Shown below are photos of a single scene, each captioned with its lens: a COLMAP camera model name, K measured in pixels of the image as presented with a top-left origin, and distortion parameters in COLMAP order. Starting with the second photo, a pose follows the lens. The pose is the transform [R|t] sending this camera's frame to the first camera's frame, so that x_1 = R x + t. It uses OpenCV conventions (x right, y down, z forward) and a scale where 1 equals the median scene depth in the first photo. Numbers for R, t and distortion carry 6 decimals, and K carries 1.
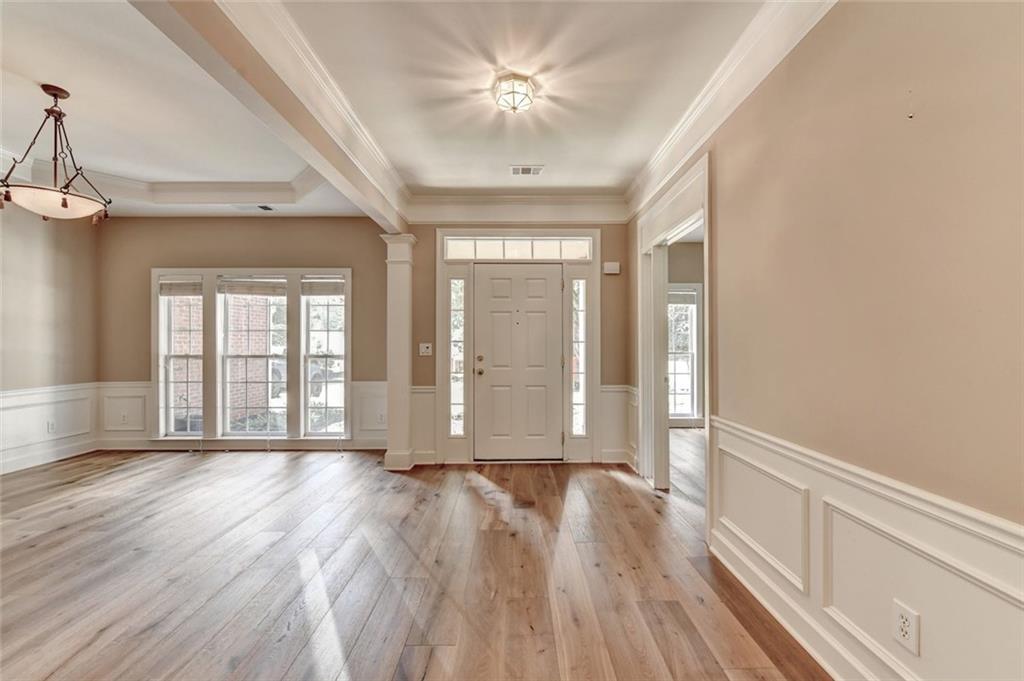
lens RADIAL K [[409.4, 0, 517.6], [0, 409.4, 341.3], [0, 0, 1]] dist [-0.006497, -0.000202]
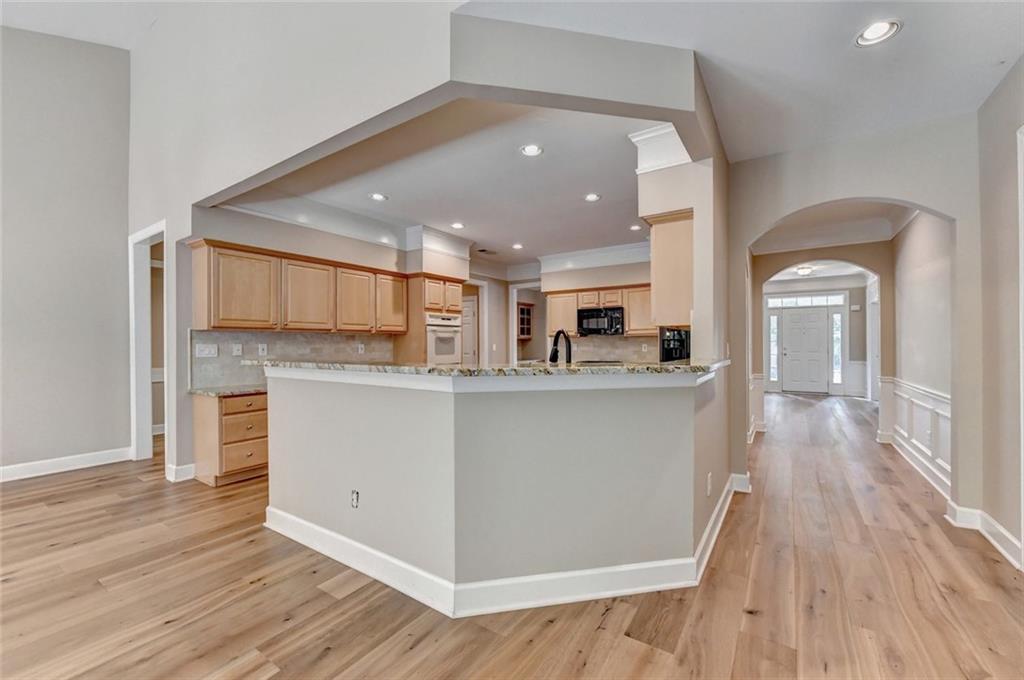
lens RADIAL K [[409.4, 0, 517.6], [0, 409.4, 340.8], [0, 0, 1]] dist [-0.006497, -0.000202]
pose [[0.827233, -0.003274, -0.561850, -0.043809], [0.005268, 0.999984, 0.001928, -0.016260], [0.561834, -0.004555, 0.827237, -1.863511]]
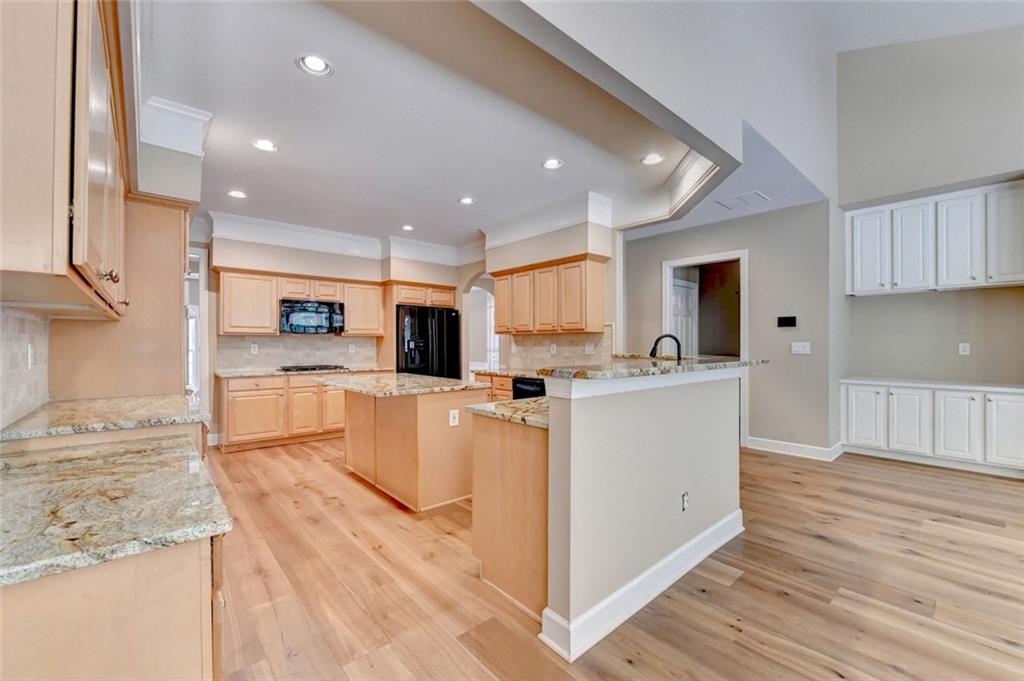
lens RADIAL K [[423.7, 0, 527.5], [0, 423.7, 350.5], [0, 0, 1]] dist [-0.001870, 0.000031]
pose [[0.747594, -0.007456, 0.664114, -1.033995], [-0.006628, 0.999803, 0.018685, -0.011206], [-0.664123, -0.018370, 0.747398, -1.808243]]
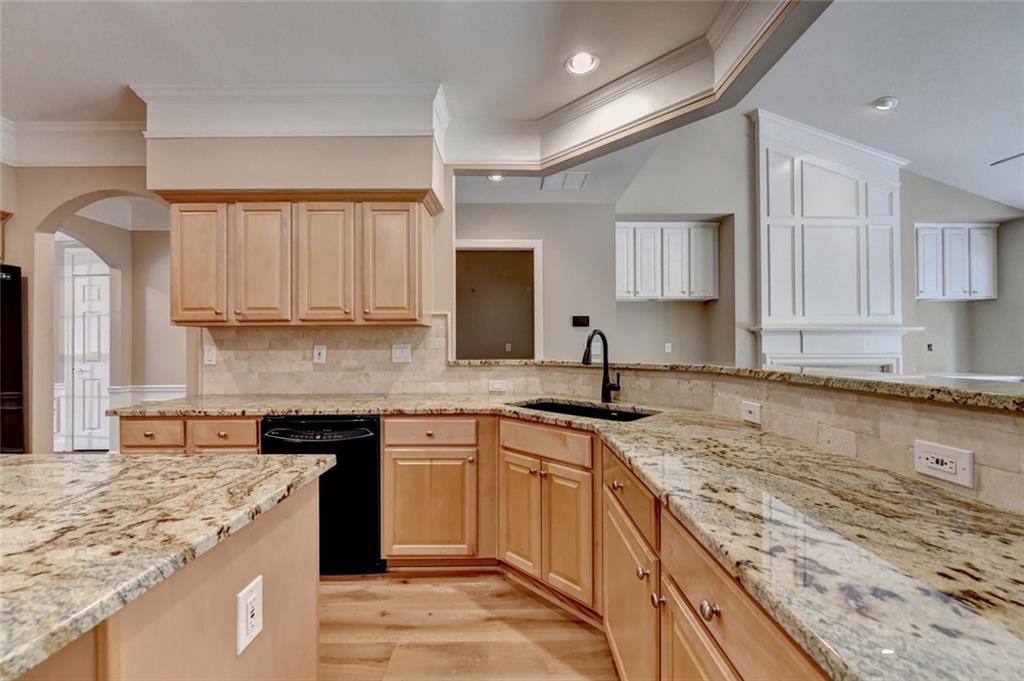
lens RADIAL K [[409.4, 0, 517.6], [0, 409.4, 341.3], [0, 0, 1]] dist [-0.006497, -0.000202]
pose [[0.006753, 0.009473, 0.999932, -0.827727], [-0.002222, 0.999953, -0.009458, -0.008878], [-0.999975, -0.002158, 0.006774, -1.279735]]
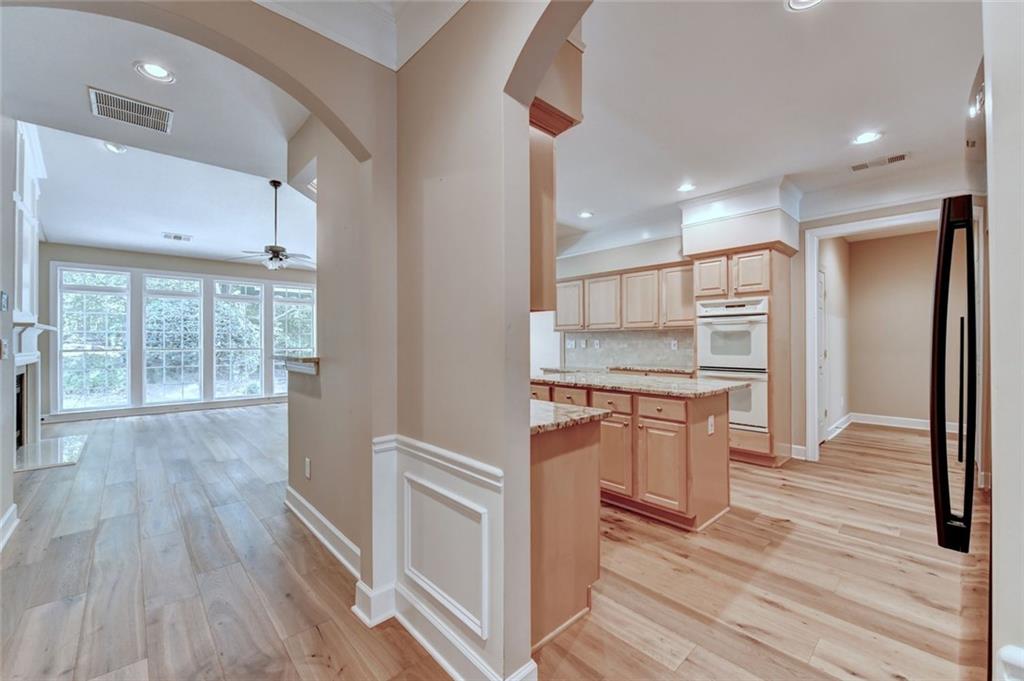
lens RADIAL K [[409.4, 0, 517.6], [0, 409.4, 341.3], [0, 0, 1]] dist [-0.006497, -0.000202]
pose [[-0.728923, 0.003368, -0.684588, 0.054493], [0.008255, 0.999958, -0.003870, -0.002644], [0.684546, -0.008473, -0.728920, -0.519382]]
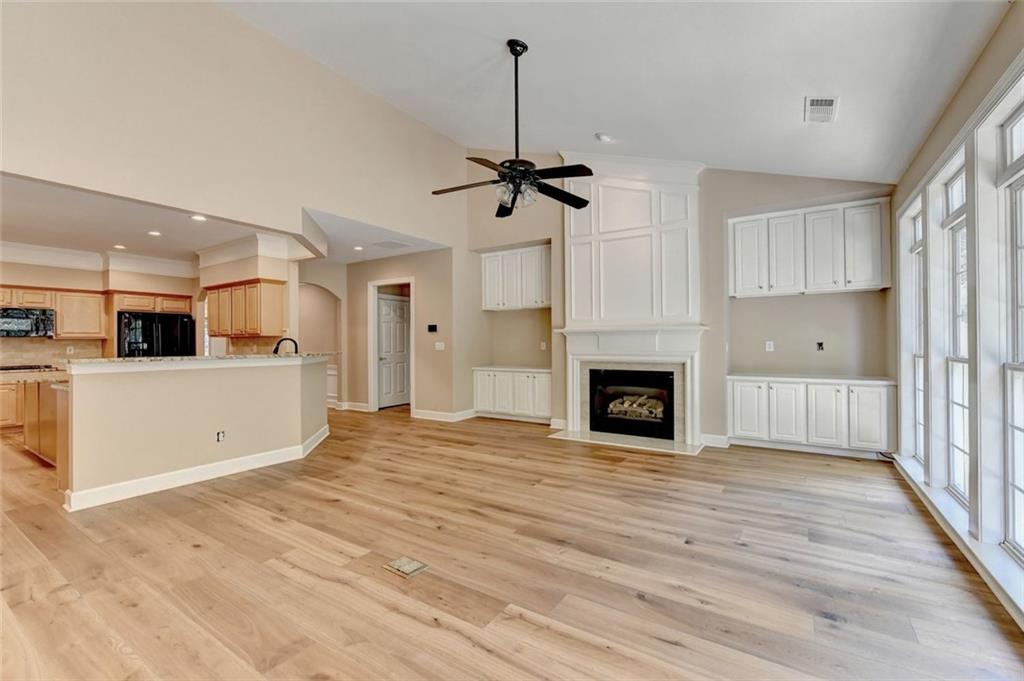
lens RADIAL K [[415.5, 0, 523.3], [0, 415.5, 346.1], [0, 0, 1]] dist [-0.007904, -0.000172]
pose [[0.520815, -0.007591, 0.853636, -0.955830], [-0.000423, 0.999958, 0.009151, -0.017823], [-0.853669, -0.005127, 0.520790, -2.558973]]
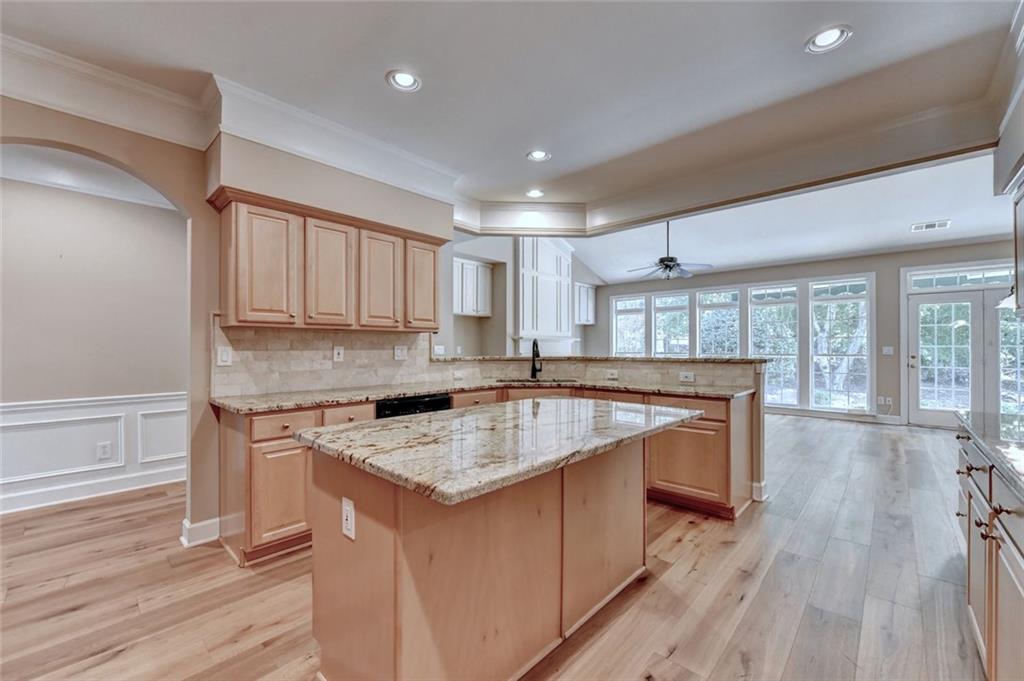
lens RADIAL K [[415.5, 0, 523.3], [0, 415.5, 346.1], [0, 0, 1]] dist [-0.007904, -0.000172]
pose [[-0.735835, 0.004697, 0.677144, -0.943115], [-0.002825, 0.999946, -0.010006, -0.001621], [-0.677155, -0.009276, -0.735782, -0.637825]]
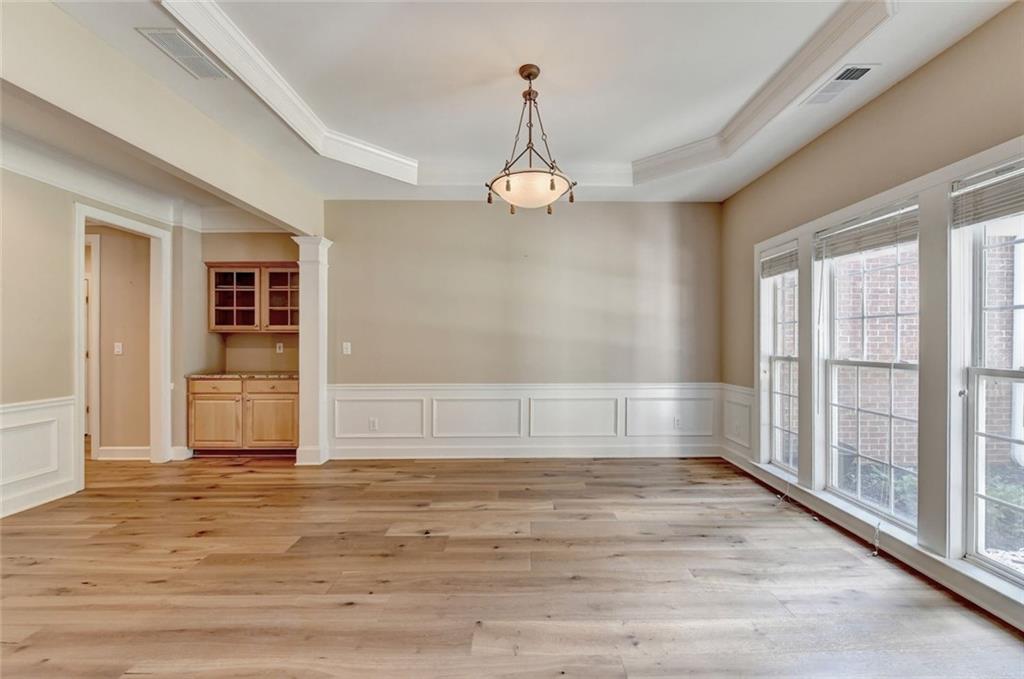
lens RADIAL K [[418.2, 0, 505.3], [0, 418.2, 342.9], [0, 0, 1]] dist [-0.008608, -0.000273]
pose [[0.005169, 0.006802, -0.999964, -0.111519], [0.005968, 0.999959, 0.006833, 0.001495], [0.999969, -0.006003, 0.005128, 0.601609]]
